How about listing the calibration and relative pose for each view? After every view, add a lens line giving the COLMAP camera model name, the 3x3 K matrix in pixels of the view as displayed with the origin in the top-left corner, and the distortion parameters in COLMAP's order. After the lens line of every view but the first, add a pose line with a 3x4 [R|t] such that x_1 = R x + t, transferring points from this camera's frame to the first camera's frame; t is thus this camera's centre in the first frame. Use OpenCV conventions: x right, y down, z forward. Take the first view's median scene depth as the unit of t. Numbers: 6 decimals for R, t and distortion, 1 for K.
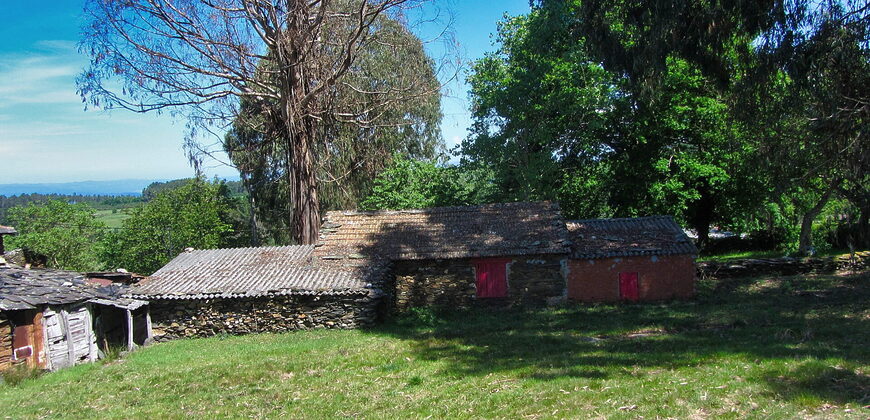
lens RADIAL K [[717.5, 0, 438.9], [0, 717.5, 209.0], [0, 0, 1]] dist [-0.047610, 0.034561]
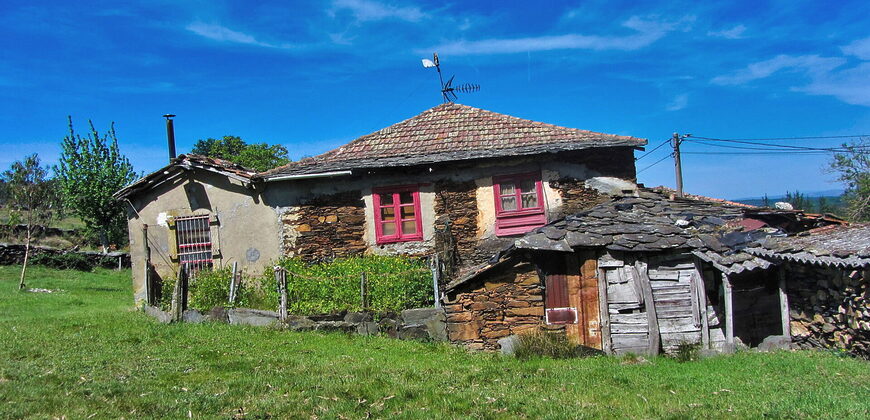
lens RADIAL K [[721.4, 0, 435.0], [0, 721.4, 210.0], [0, 0, 1]] dist [-0.035259, 0.000618]
pose [[0.144769, 0.011902, -0.989394, 0.058214], [0.023802, 0.999596, 0.015508, 0.077309], [0.989179, -0.025795, 0.144427, 0.680324]]
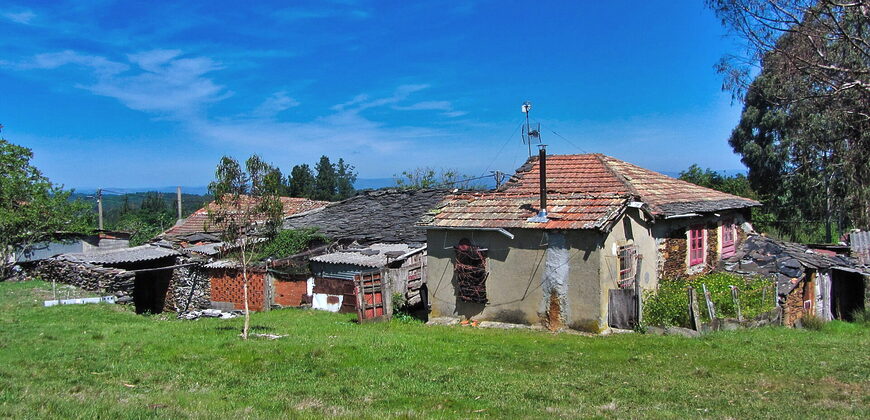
lens RADIAL K [[717.5, 0, 438.9], [0, 717.5, 209.0], [0, 0, 1]] dist [-0.047610, 0.034561]
pose [[0.884123, 0.039581, -0.465575, -0.506367], [-0.039049, 0.999179, 0.010791, 0.045510], [0.465620, 0.008640, 0.884943, -0.298593]]
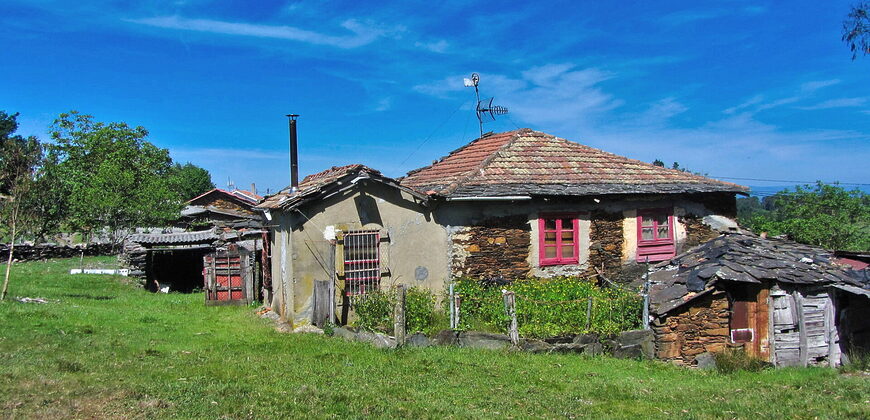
lens RADIAL K [[717.5, 0, 438.9], [0, 717.5, 209.0], [0, 0, 1]] dist [-0.047610, 0.034561]
pose [[0.529068, 0.042818, -0.847498, -0.077631], [-0.045486, 0.998721, 0.022063, 0.049227], [0.847359, 0.026877, 0.530339, 0.238017]]
